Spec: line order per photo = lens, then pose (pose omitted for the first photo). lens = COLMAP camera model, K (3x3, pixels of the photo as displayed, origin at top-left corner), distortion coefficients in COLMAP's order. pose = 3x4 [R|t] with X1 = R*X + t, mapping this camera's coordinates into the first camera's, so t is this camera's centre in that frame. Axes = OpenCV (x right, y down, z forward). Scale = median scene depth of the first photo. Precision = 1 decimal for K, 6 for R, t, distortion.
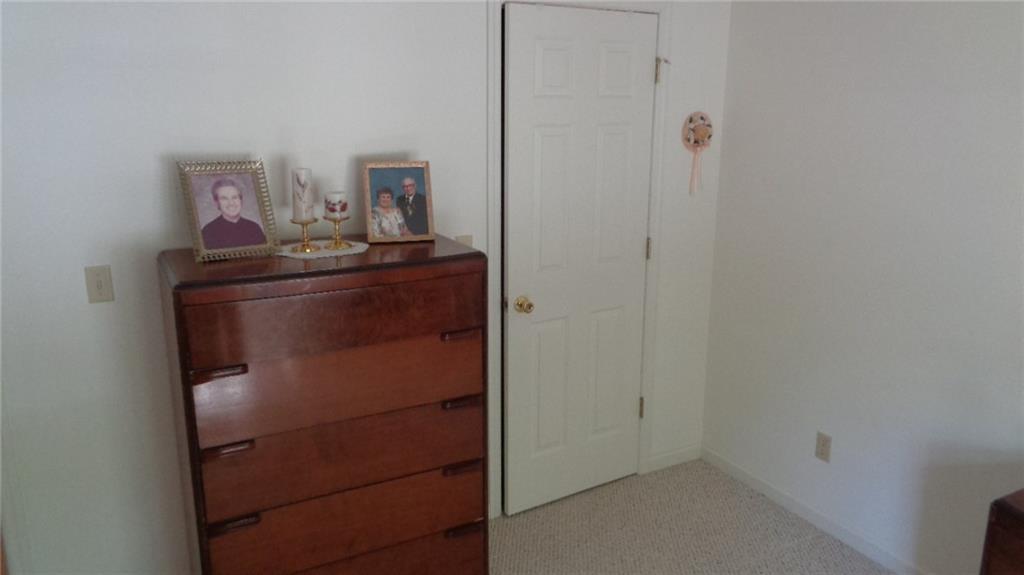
lens RADIAL K [[778.1, 0, 512.0], [0, 778.1, 287.5], [0, 0, 1]] dist [0.011058, 0.000583]
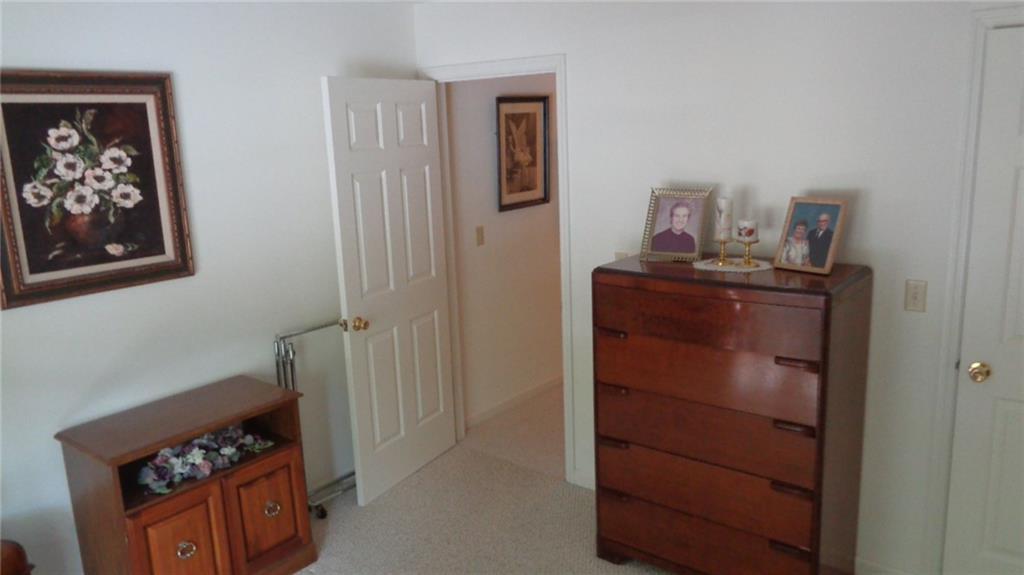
lens RADIAL K [[778.1, 0, 512.0], [0, 778.1, 287.5], [0, 0, 1]] dist [0.011058, 0.000583]
pose [[0.367641, 0.176381, -0.913088, 0.734758], [-0.183438, 0.976313, 0.114736, -0.090330], [0.911697, 0.125313, 0.391288, 0.215704]]
